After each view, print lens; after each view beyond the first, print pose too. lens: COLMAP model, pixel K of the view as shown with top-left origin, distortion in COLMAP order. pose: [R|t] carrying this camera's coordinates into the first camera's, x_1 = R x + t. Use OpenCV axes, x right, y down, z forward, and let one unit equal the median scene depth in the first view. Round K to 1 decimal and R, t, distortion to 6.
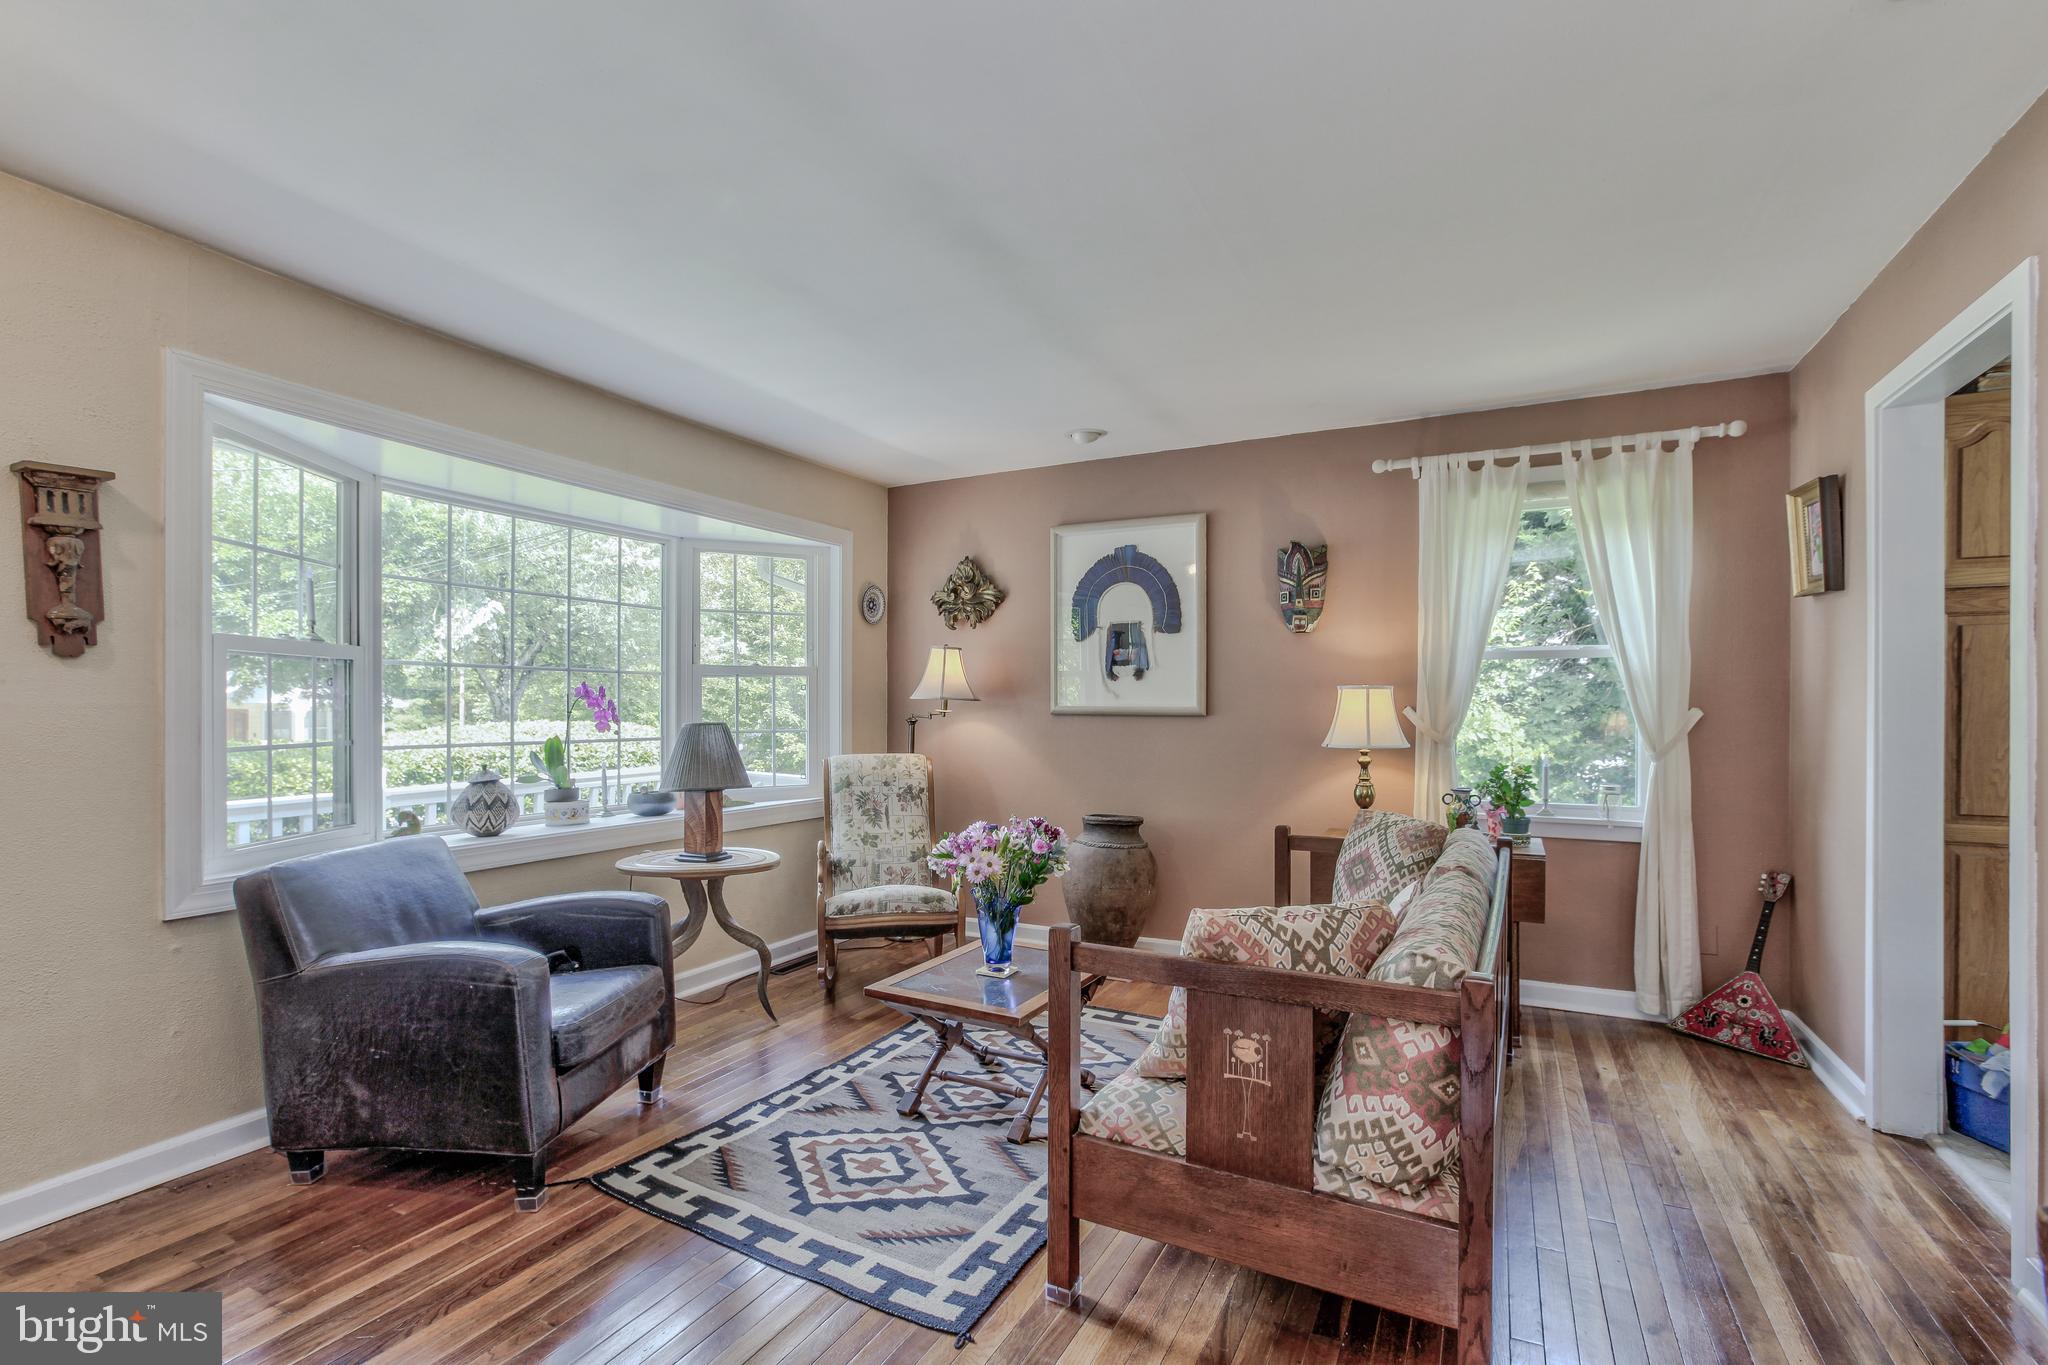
lens RADIAL K [[942.5, 0, 1023.8], [0, 942.5, 711.0], [0, 0, 1]] dist [-0.033427, 0.017804]
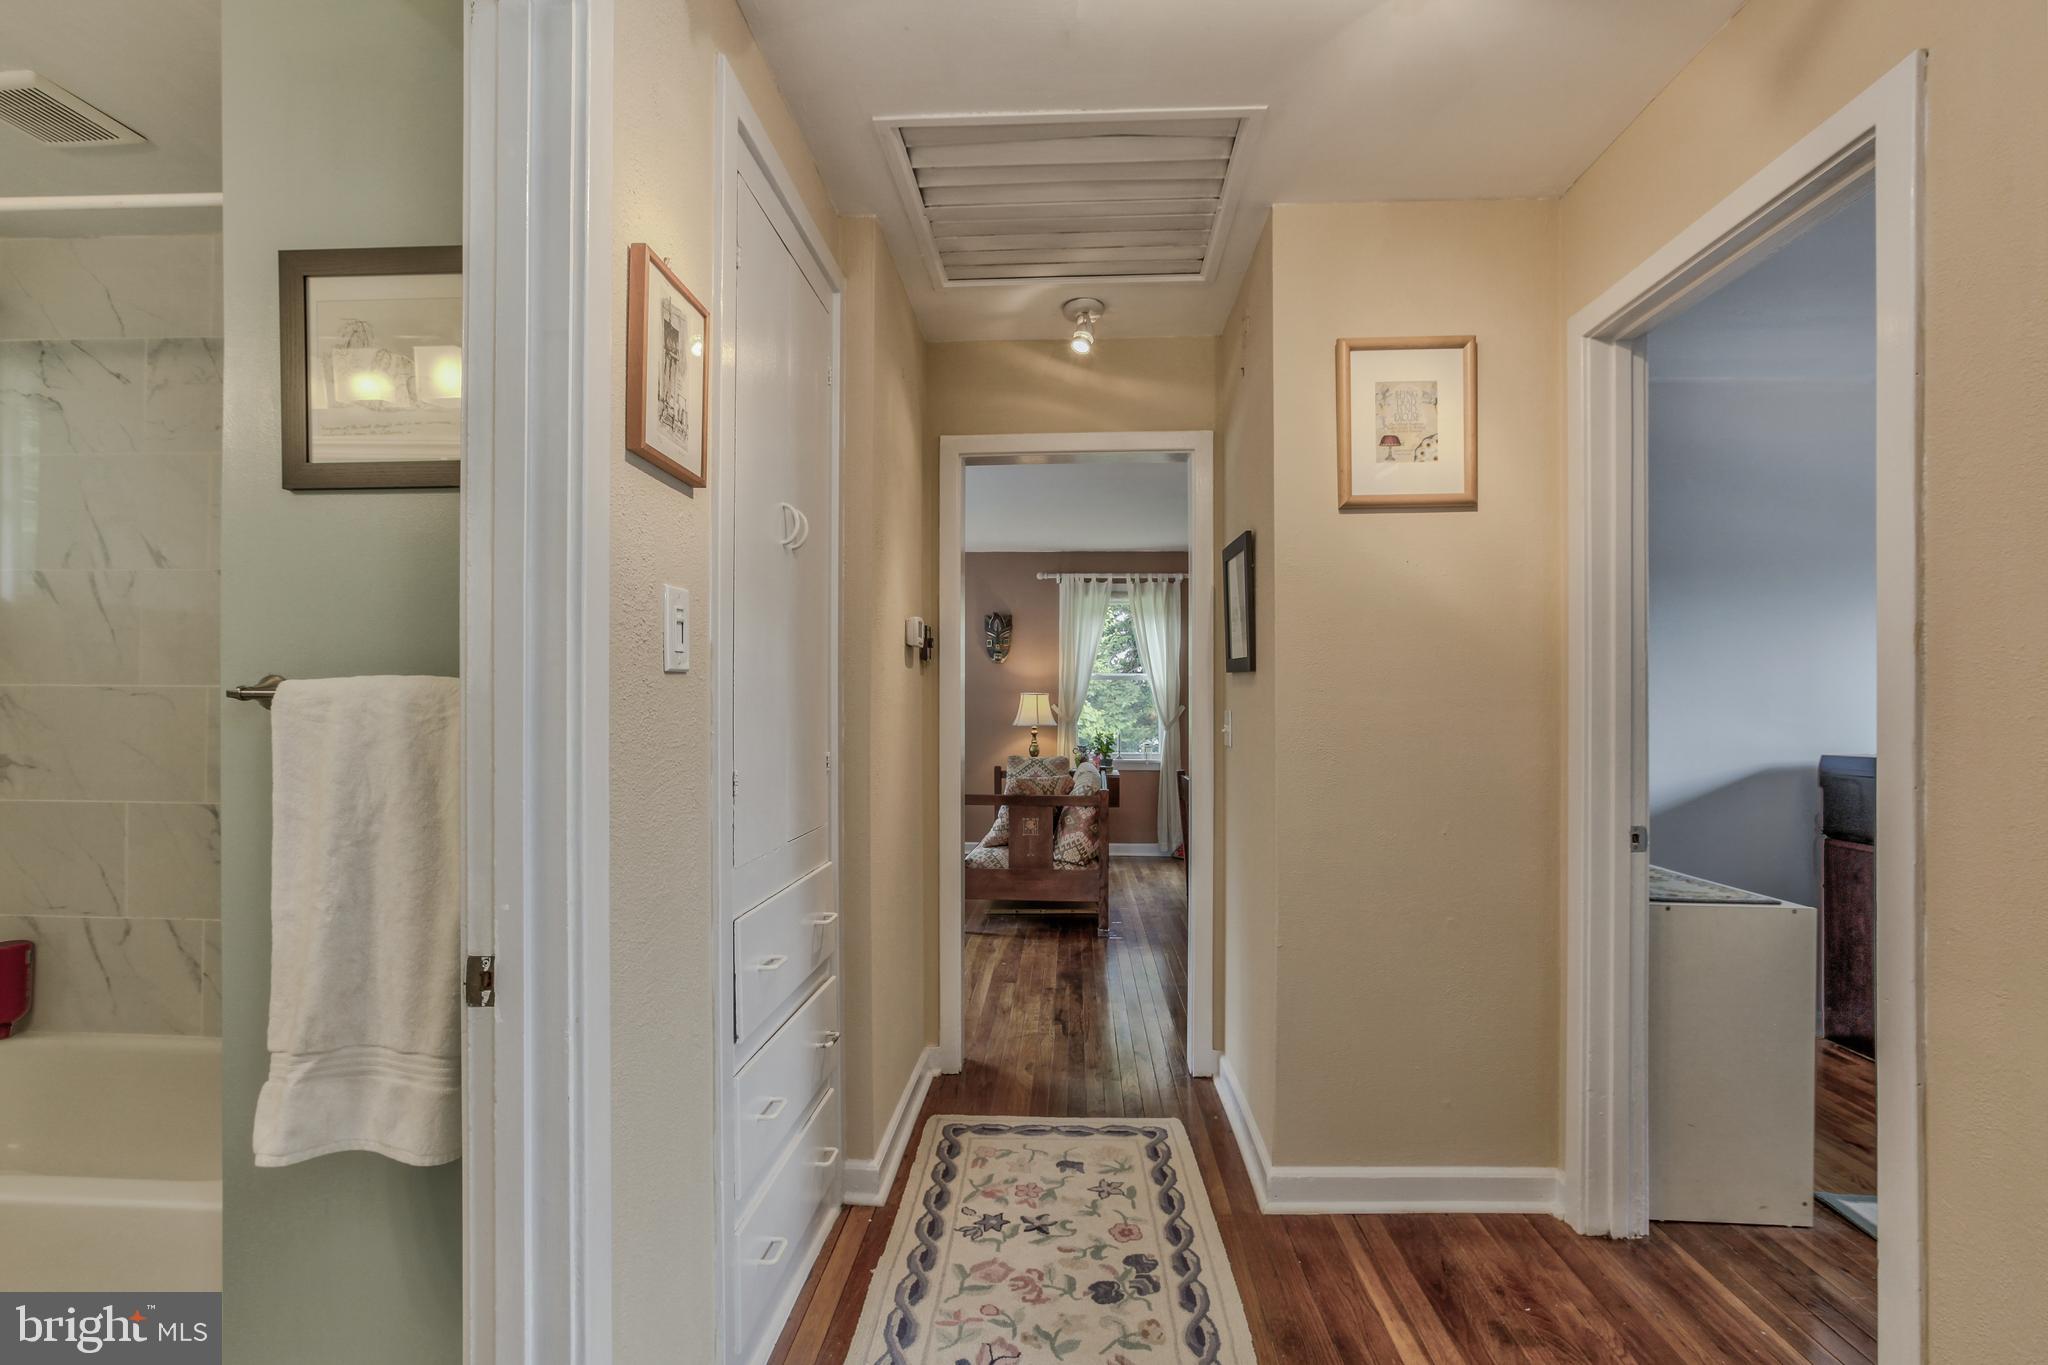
lens RADIAL K [[942.5, 0, 1024.1], [0, 942.5, 694.7], [0, 0, 1]] dist [-0.033427, 0.017804]
pose [[0.915007, 0.005305, 0.403403, -0.460022], [-0.000245, 0.999921, -0.012594, 0.000445], [-0.403438, 0.011425, 0.914936, -0.796406]]
